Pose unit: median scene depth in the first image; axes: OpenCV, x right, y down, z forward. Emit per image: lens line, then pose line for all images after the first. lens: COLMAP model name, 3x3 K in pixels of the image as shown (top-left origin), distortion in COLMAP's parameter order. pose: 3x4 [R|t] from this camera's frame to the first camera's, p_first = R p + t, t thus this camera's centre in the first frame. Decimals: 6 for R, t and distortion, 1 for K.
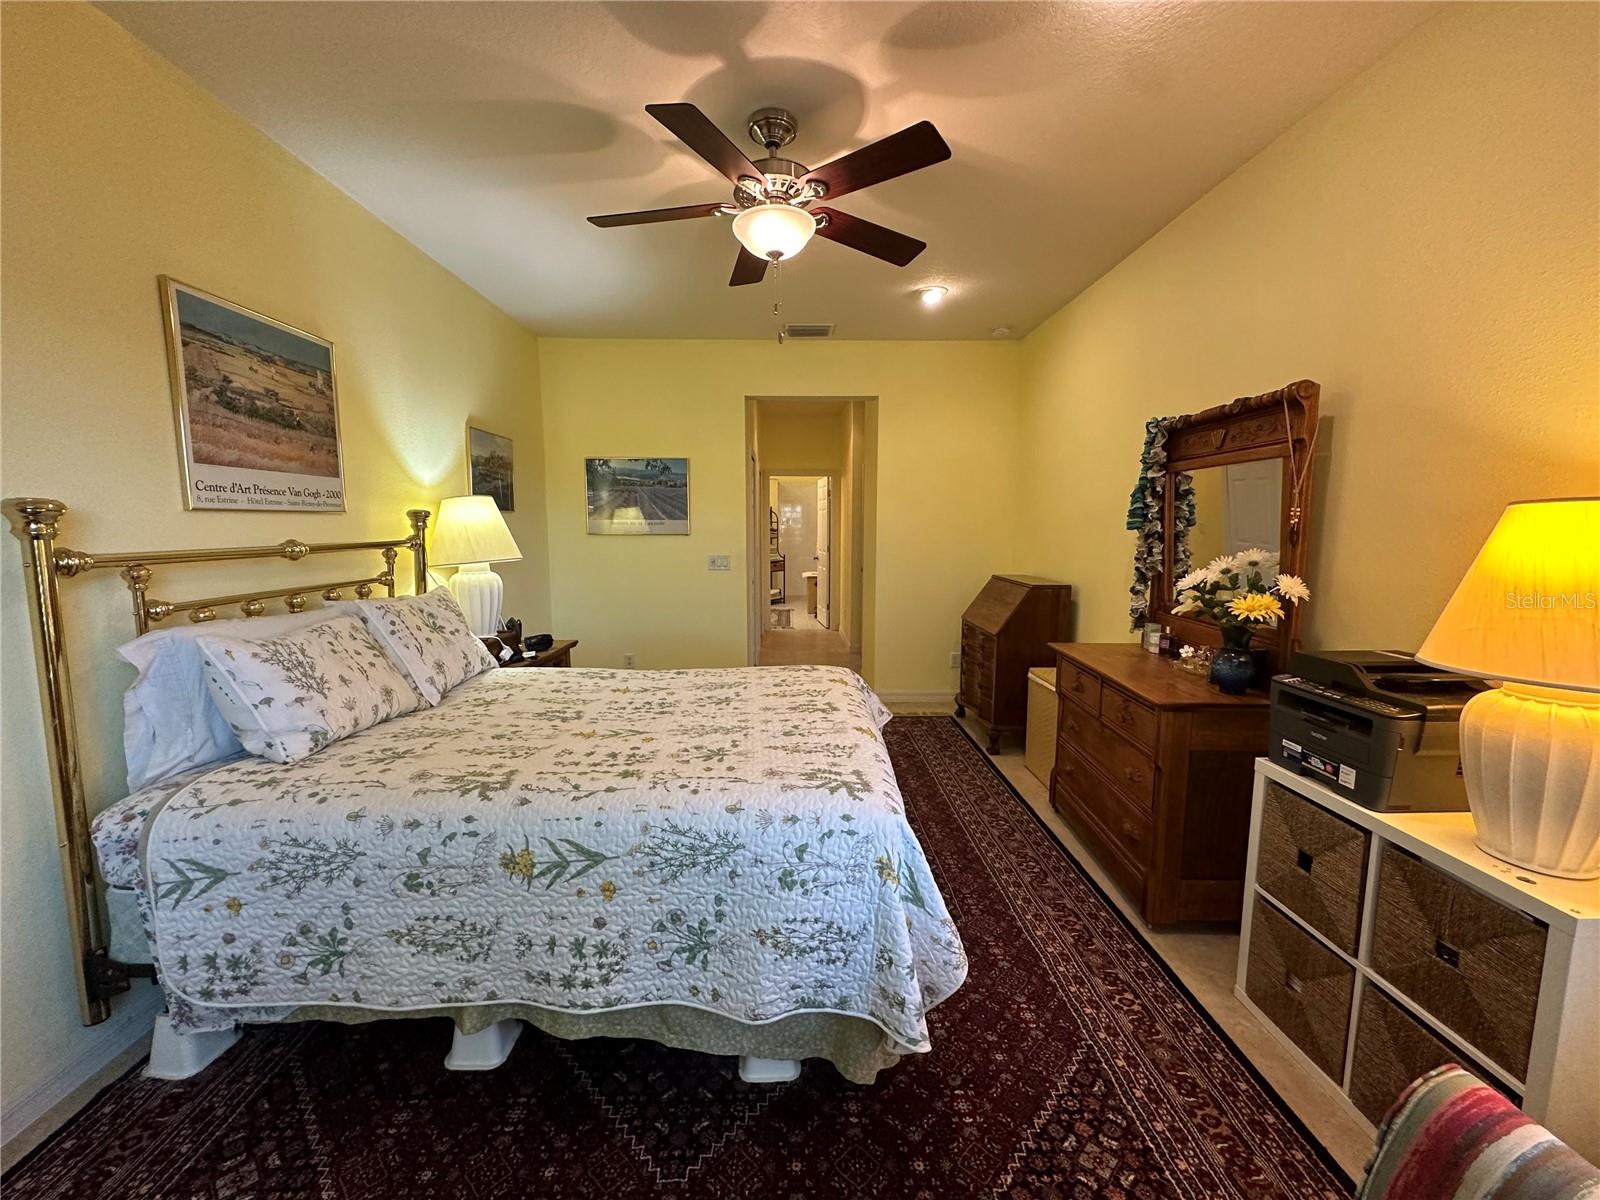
lens RADIAL K [[641.4, 0, 796.9], [0, 641.4, 597.7], [0, 0, 1]] dist [-0.001901, 0.000484]
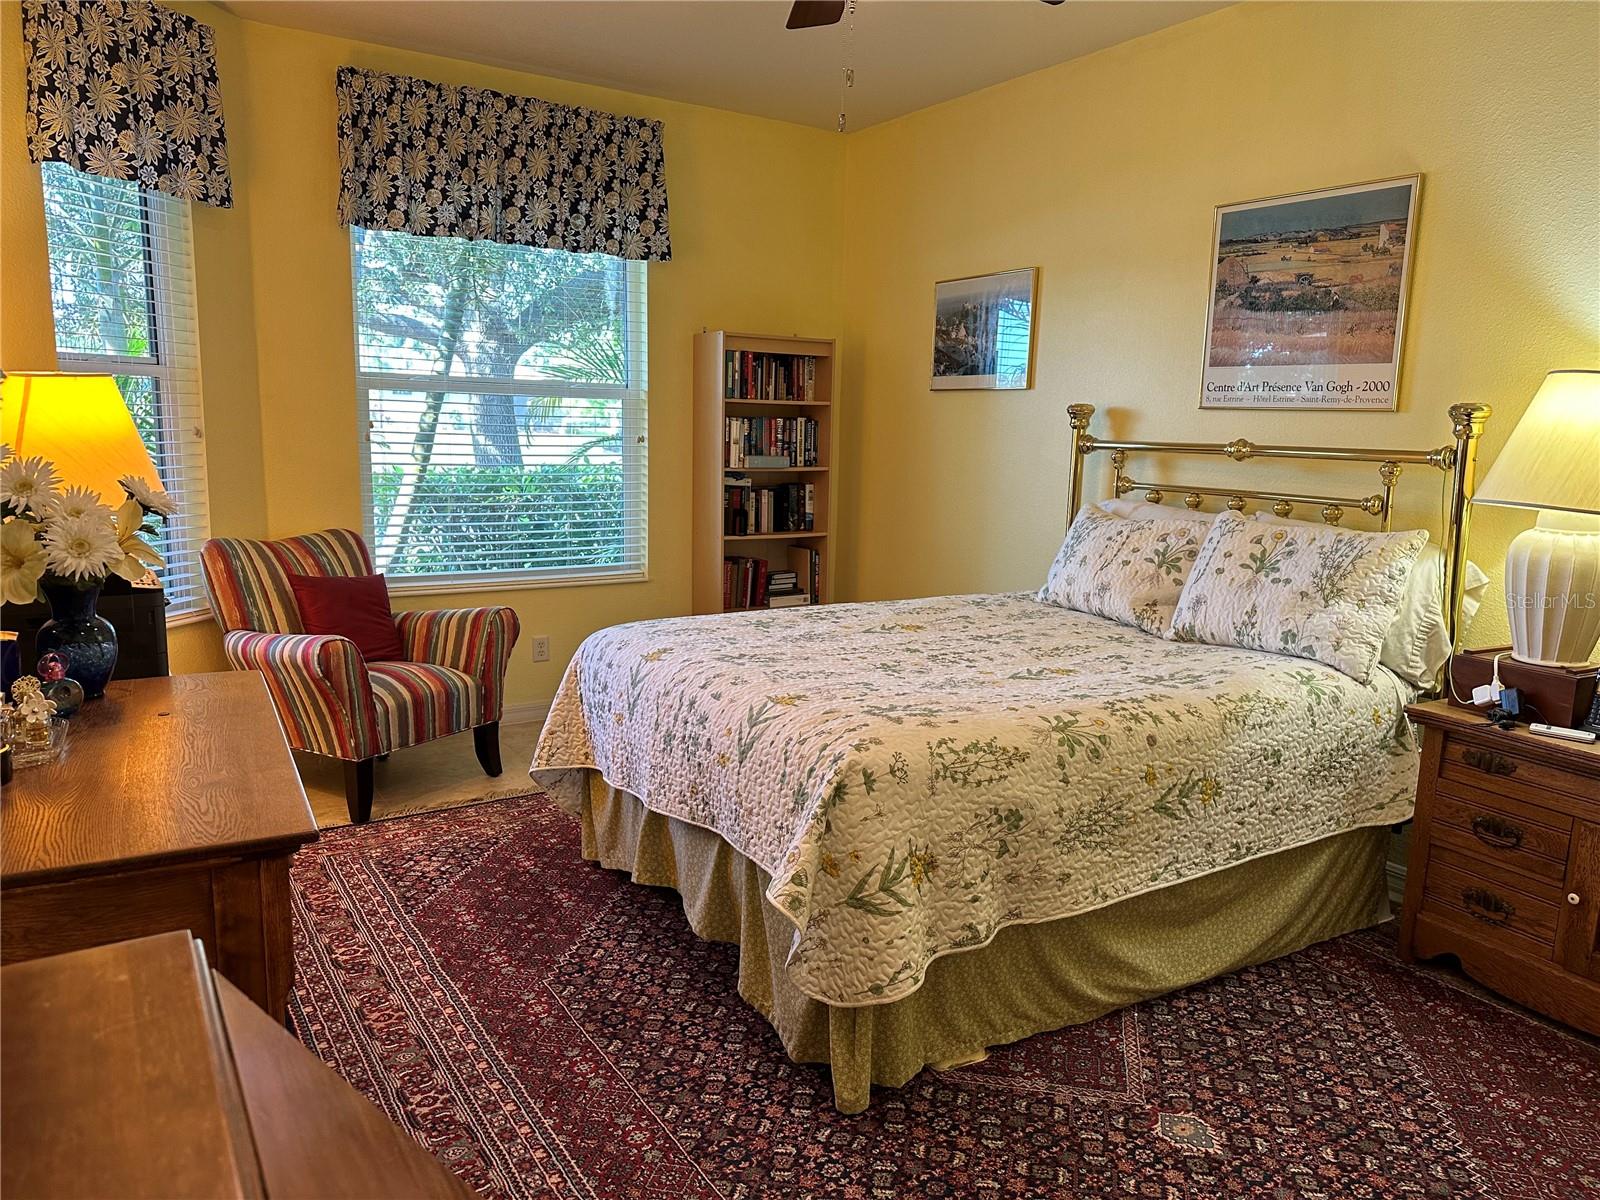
lens RADIAL K [[1115.8, 0, 804.3], [0, 1115.8, 602.4], [0, 0, 1]] dist [0.073145, -0.091264]
pose [[-0.852401, 0.064874, -0.518849, 0.652559], [-0.086668, 0.961020, 0.262543, -0.242250], [0.515656, 0.268760, -0.813552, 2.108410]]
